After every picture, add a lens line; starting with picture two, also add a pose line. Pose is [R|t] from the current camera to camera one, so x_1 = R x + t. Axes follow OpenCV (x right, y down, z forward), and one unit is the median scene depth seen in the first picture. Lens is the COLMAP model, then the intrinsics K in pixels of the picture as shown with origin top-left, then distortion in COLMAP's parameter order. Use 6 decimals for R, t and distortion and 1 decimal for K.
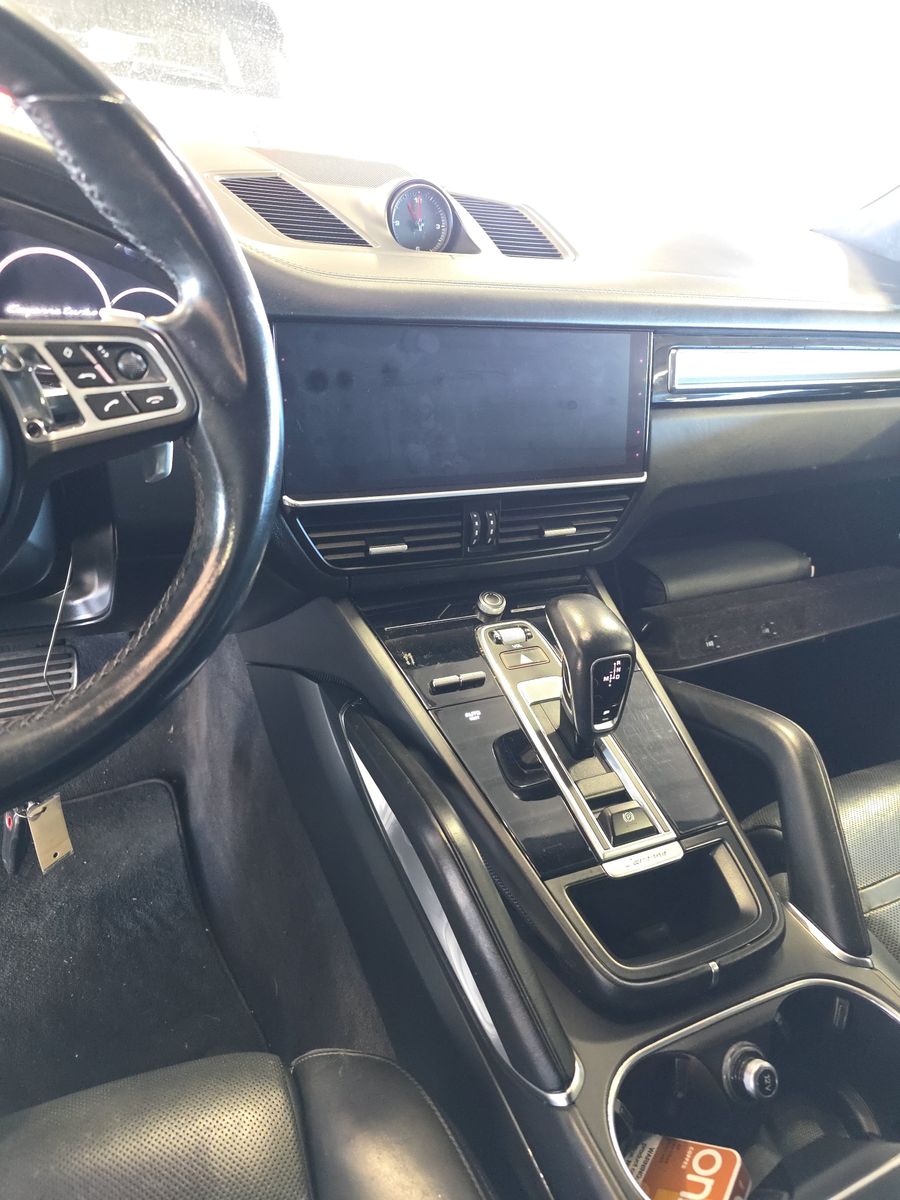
lens RADIAL K [[755.8, 0, 450.0], [0, 755.8, 587.8], [0, 0, 1]] dist [0.044693, -0.001274]
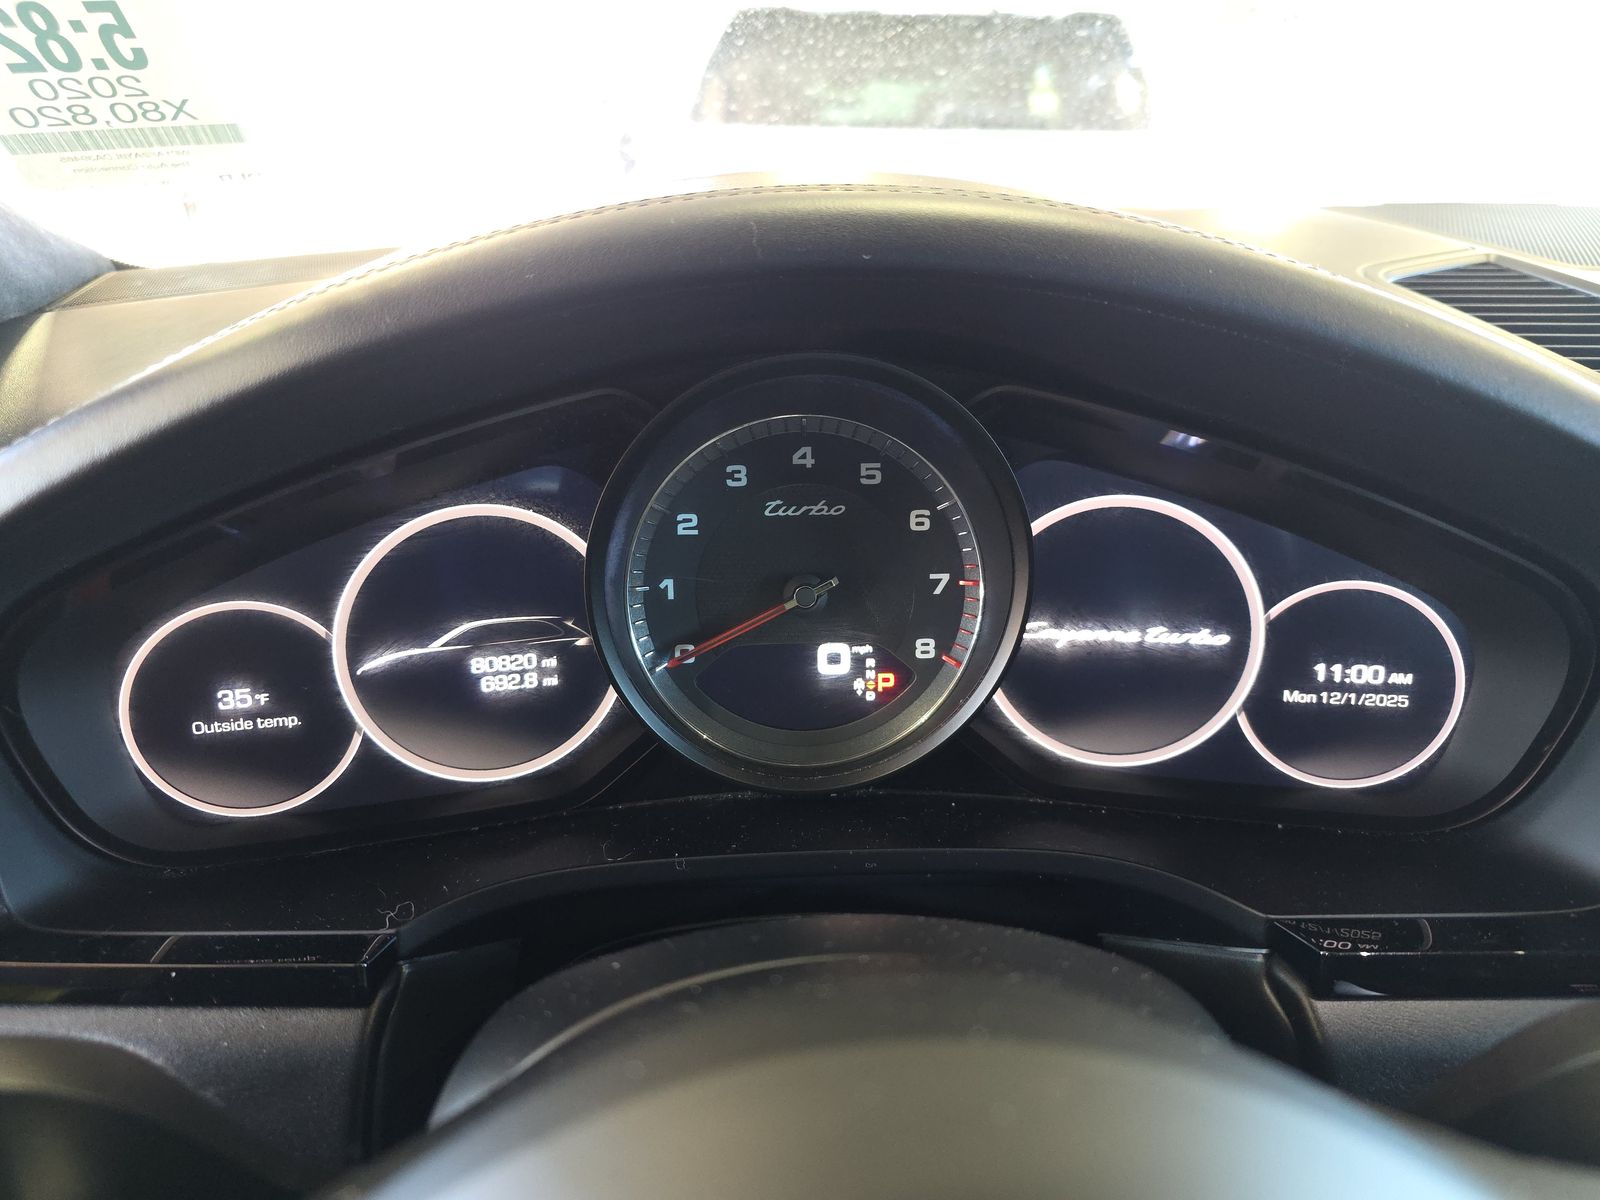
lens RADIAL K [[1031.5, 0, 800.0], [0, 1031.5, 600.0], [0, 0, 1]] dist [0.008516, -0.004714]
pose [[0.920882, 0.046349, -0.387077, -0.424620], [-0.099854, 0.987827, -0.119276, -0.271844], [0.376837, 0.148490, 0.914300, 0.394899]]
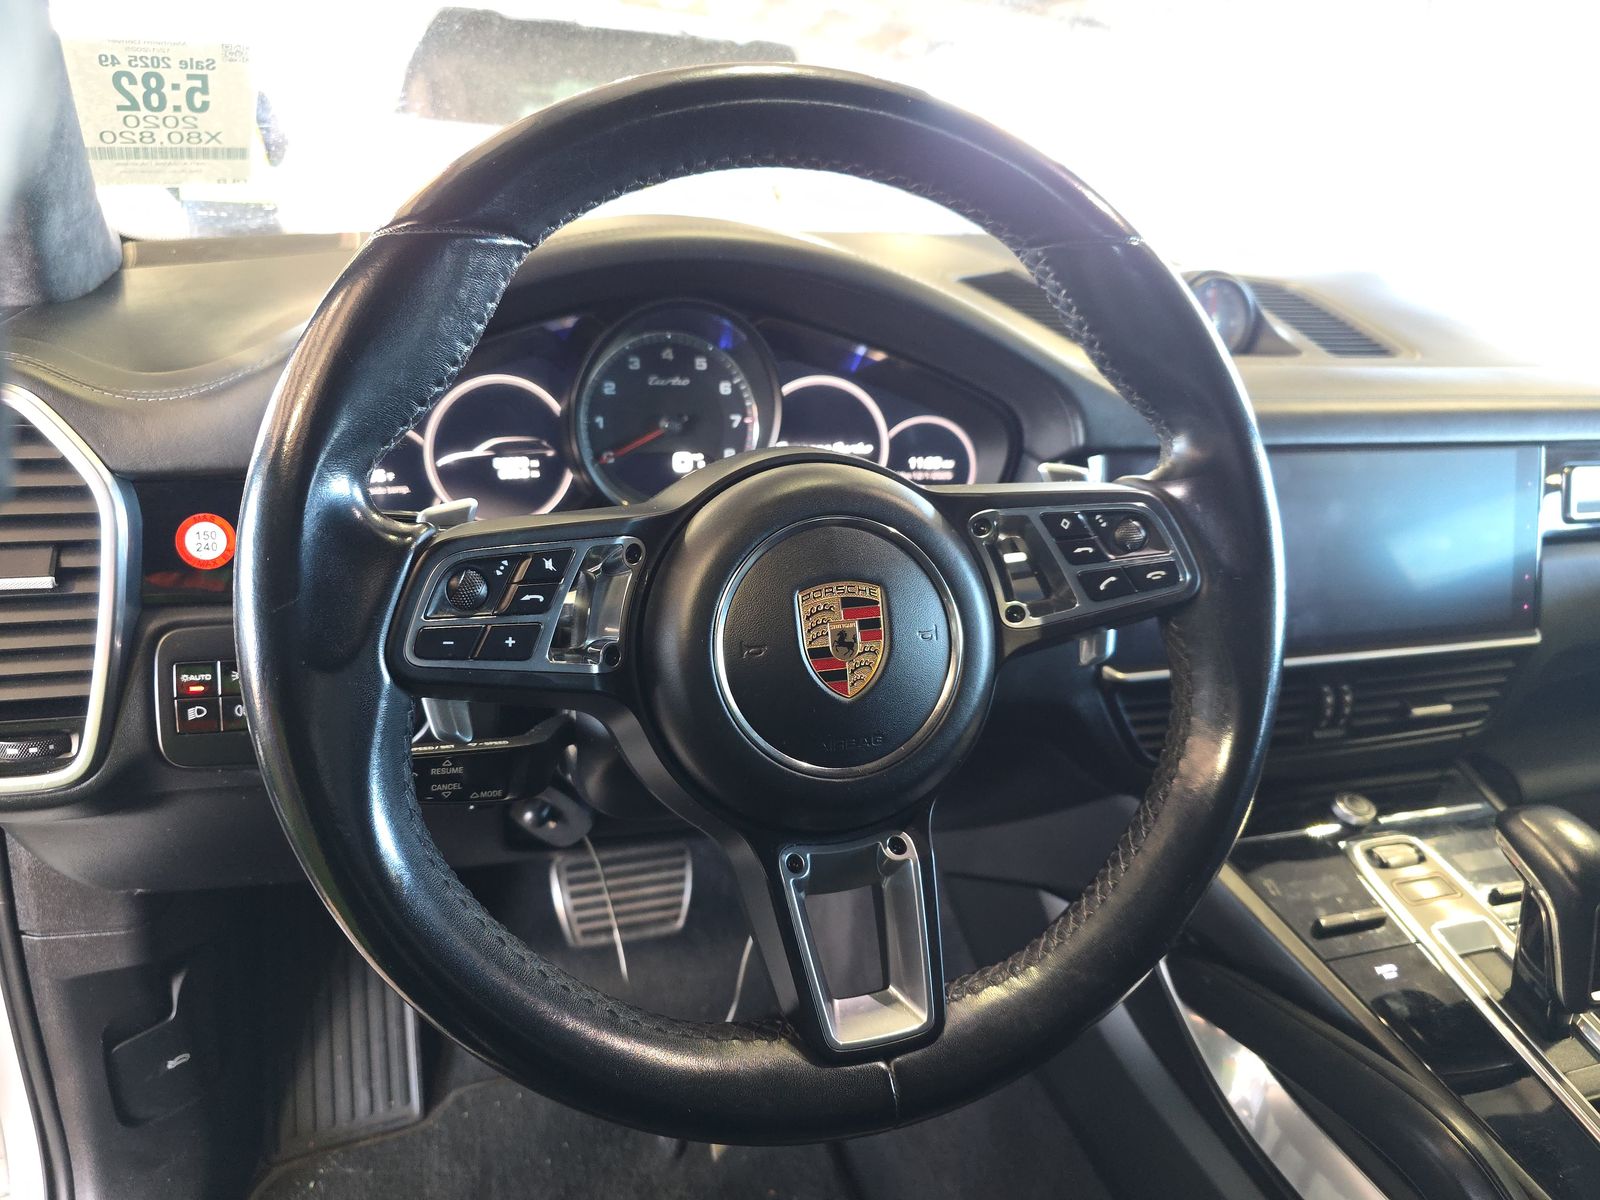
lens RADIAL K [[1031.5, 0, 800.0], [0, 1031.5, 600.0], [0, 0, 1]] dist [0.008516, -0.004714]
pose [[0.993423, -0.000934, -0.114500, -0.379366], [-0.014764, 0.990575, -0.136170, -0.036957], [0.113548, 0.136965, 0.984046, -0.081029]]
